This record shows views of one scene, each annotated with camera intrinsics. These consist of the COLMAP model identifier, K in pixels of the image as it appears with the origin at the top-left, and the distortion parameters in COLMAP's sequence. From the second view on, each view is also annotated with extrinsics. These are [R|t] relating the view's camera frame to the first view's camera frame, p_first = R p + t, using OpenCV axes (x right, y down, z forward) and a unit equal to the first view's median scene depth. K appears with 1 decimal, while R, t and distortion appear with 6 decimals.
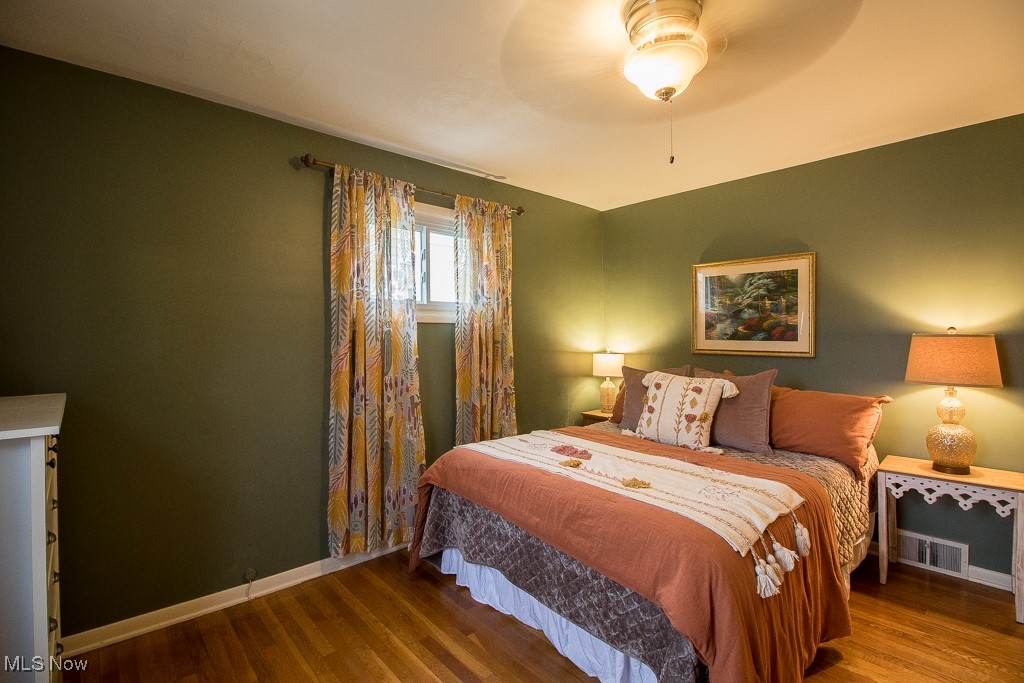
lens RADIAL K [[471.7, 0, 515.5], [0, 471.7, 334.5], [0, 0, 1]] dist [0.001878, -0.013012]
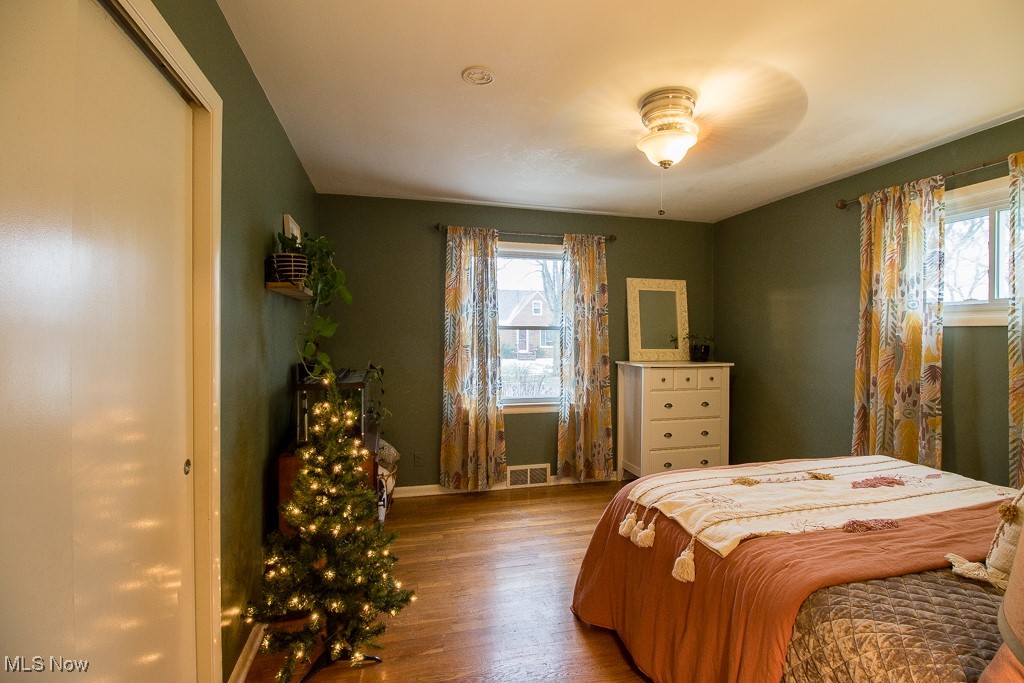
lens RADIAL K [[471.7, 0, 515.5], [0, 471.7, 334.5], [0, 0, 1]] dist [0.001878, -0.013012]
pose [[-0.464757, 0.000998, -0.885438, 0.898792], [-0.002098, 0.999995, 0.002228, -0.009813], [0.885436, 0.002893, -0.464753, 0.646255]]
